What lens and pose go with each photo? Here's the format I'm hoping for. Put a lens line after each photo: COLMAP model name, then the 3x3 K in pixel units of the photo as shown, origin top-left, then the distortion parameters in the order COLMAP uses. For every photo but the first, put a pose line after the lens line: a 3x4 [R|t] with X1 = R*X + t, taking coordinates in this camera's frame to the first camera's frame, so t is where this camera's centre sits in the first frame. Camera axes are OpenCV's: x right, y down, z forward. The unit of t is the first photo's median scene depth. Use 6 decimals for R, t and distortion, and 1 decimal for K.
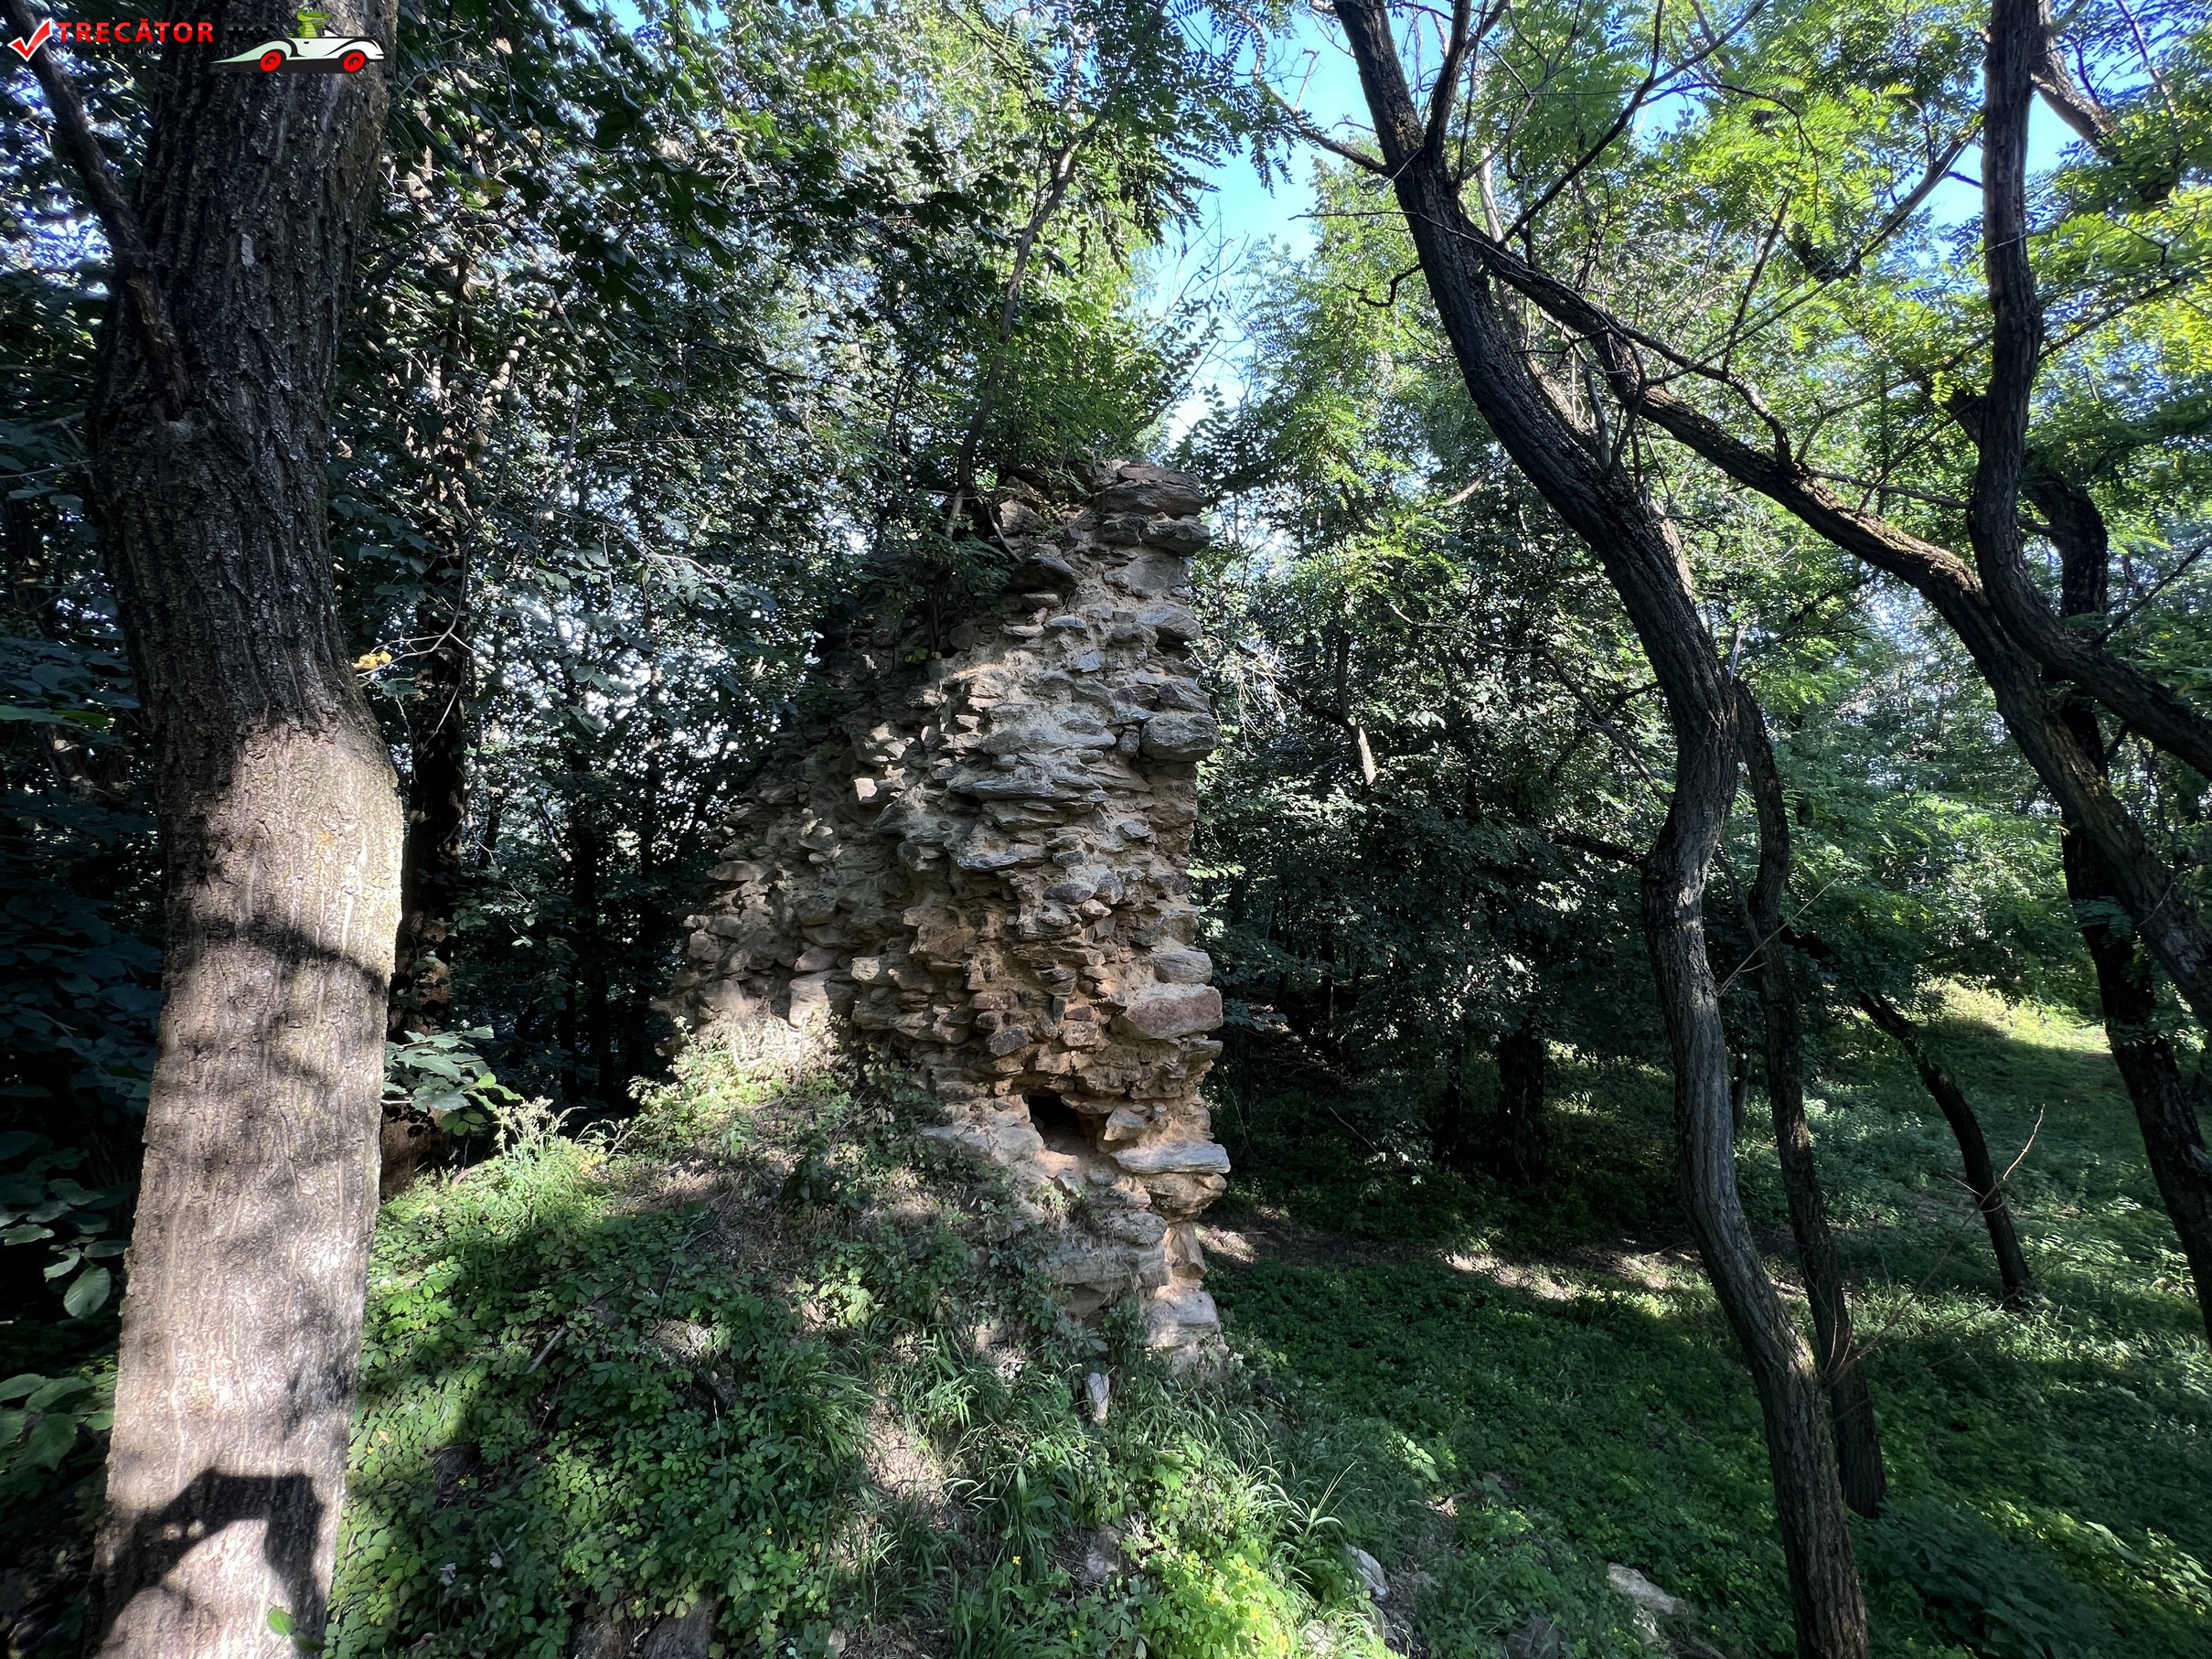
lens RADIAL K [[884.9, 0, 1100.9], [0, 884.9, 825.7], [0, 0, 1]] dist [-0.004845, 0.000876]
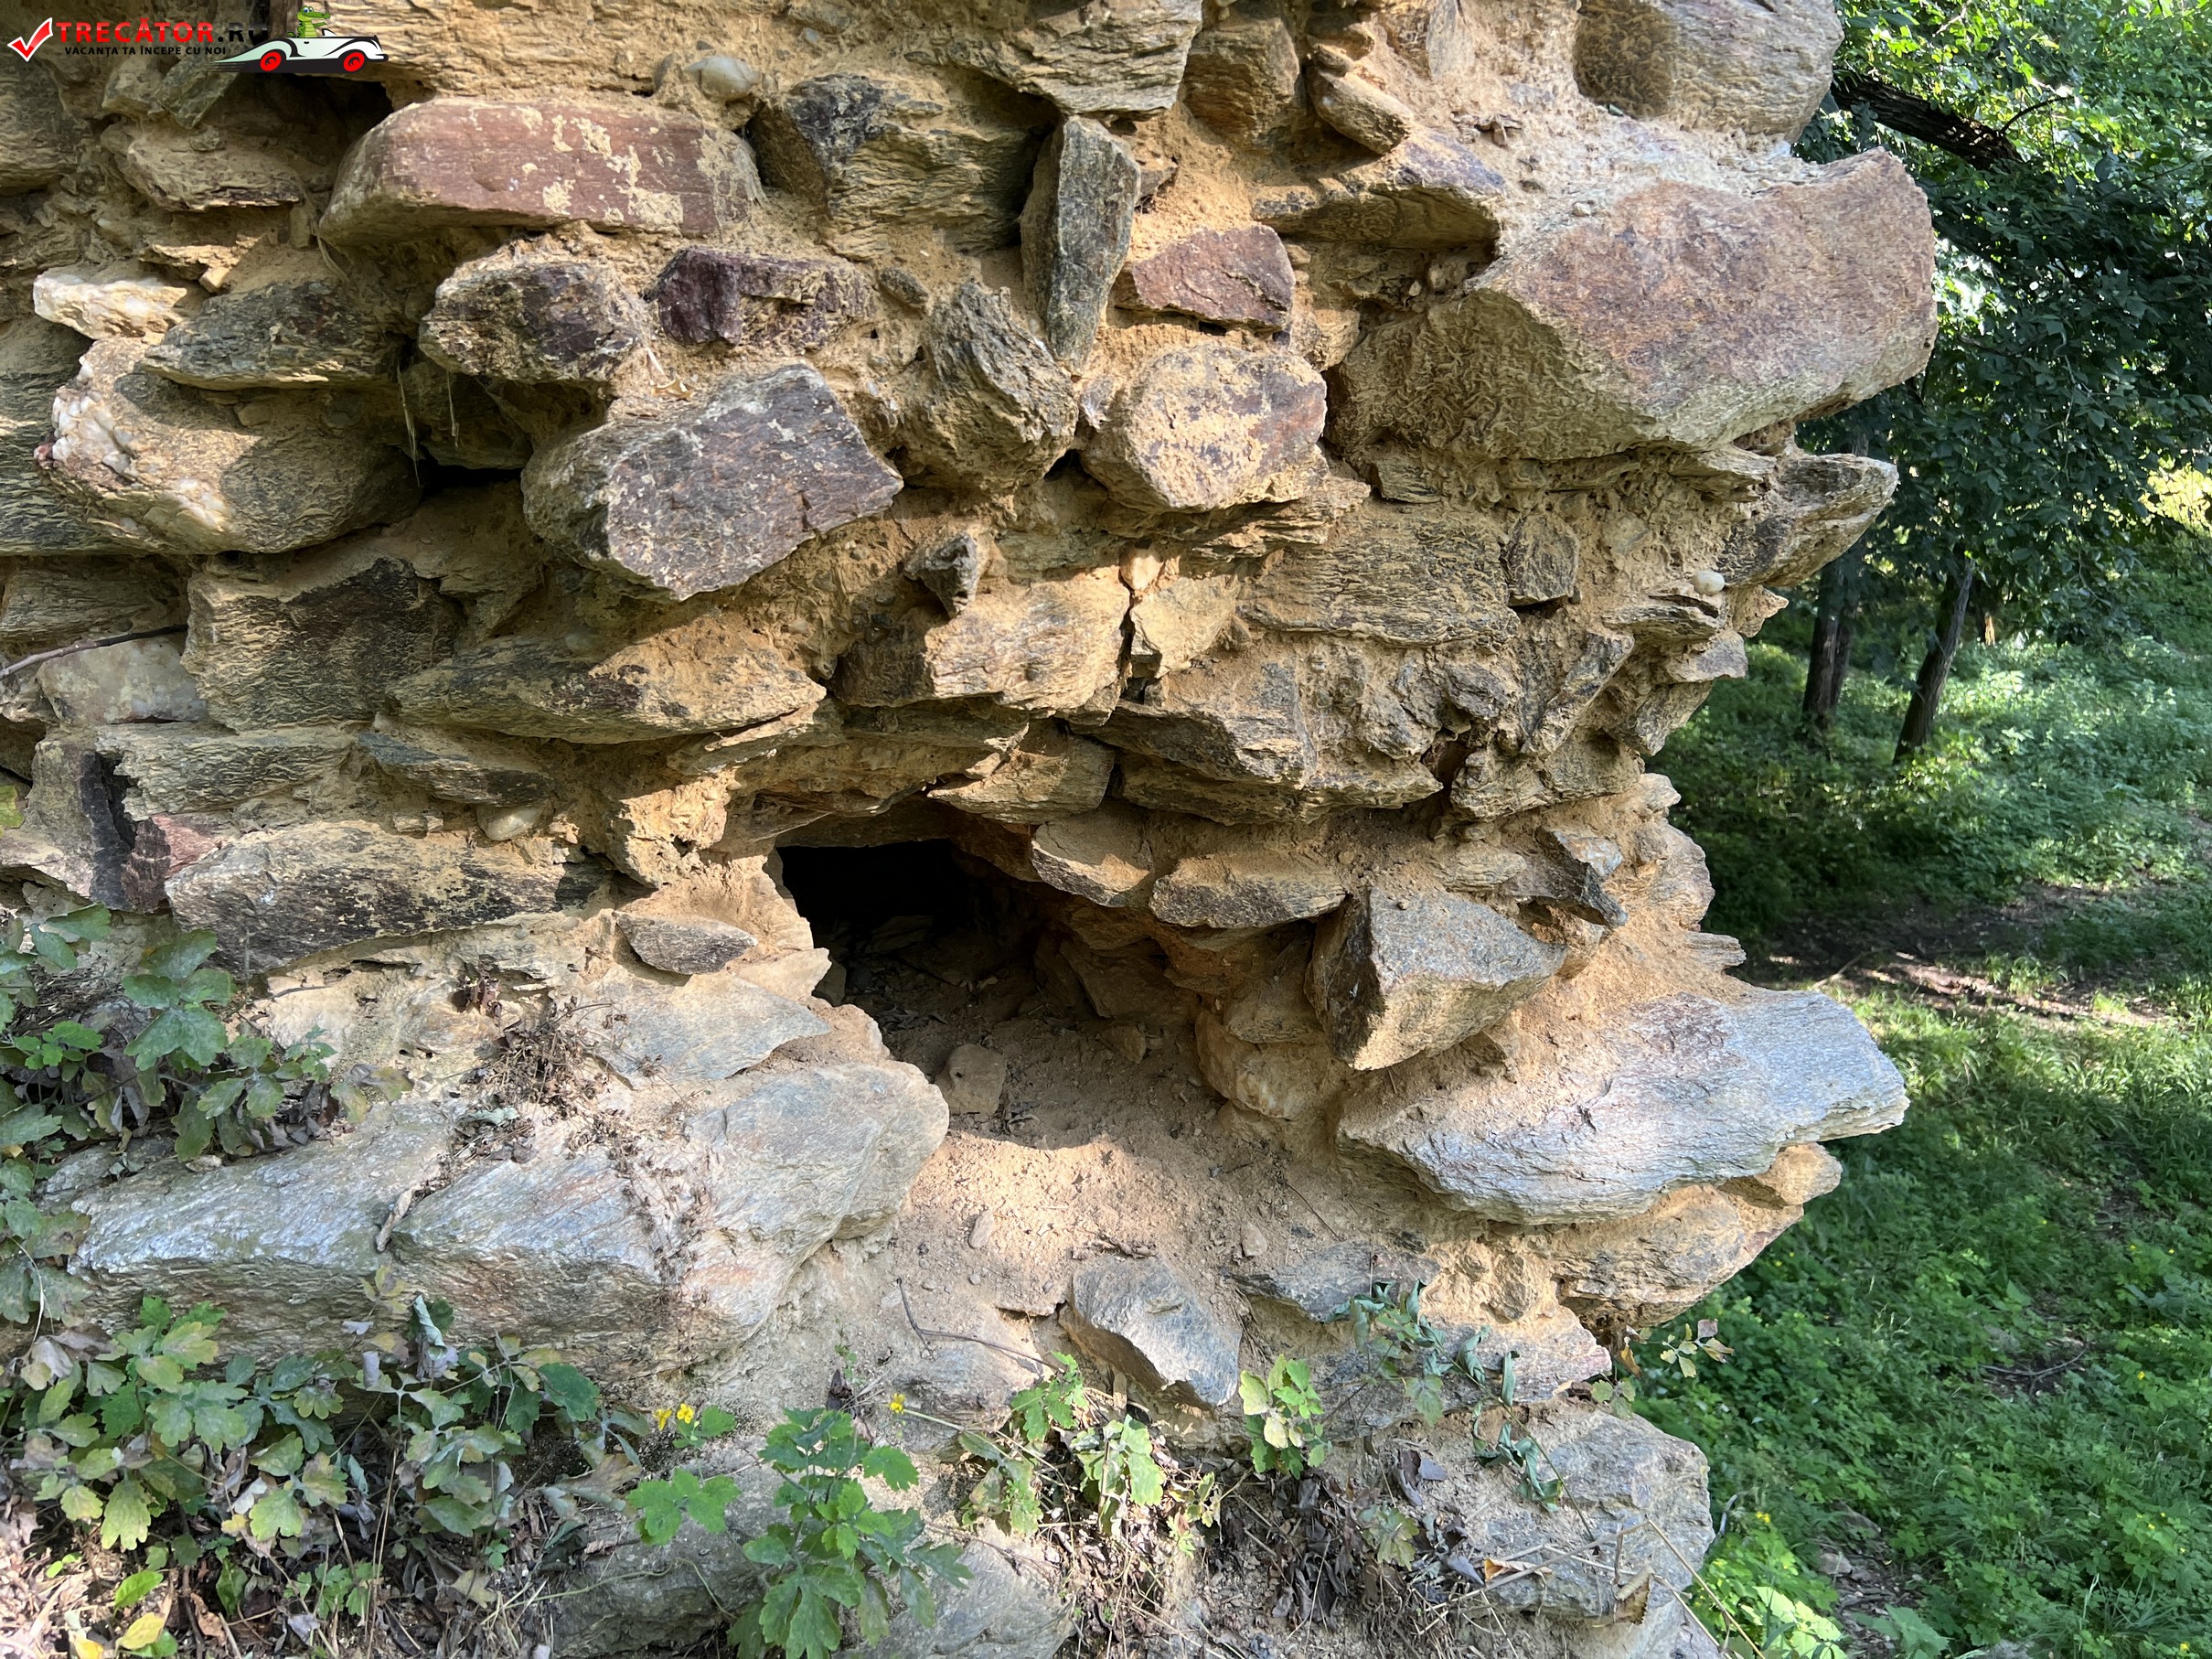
lens RADIAL K [[1661.1, 0, 1120.2], [0, 1661.1, 812.7], [0, 0, 1]] dist [0.046974, -0.053499]
pose [[0.956408, -0.095306, 0.276044, -0.105114], [0.000658, 0.945948, 0.324317, 0.182936], [-0.292033, -0.309998, 0.904775, 0.654939]]
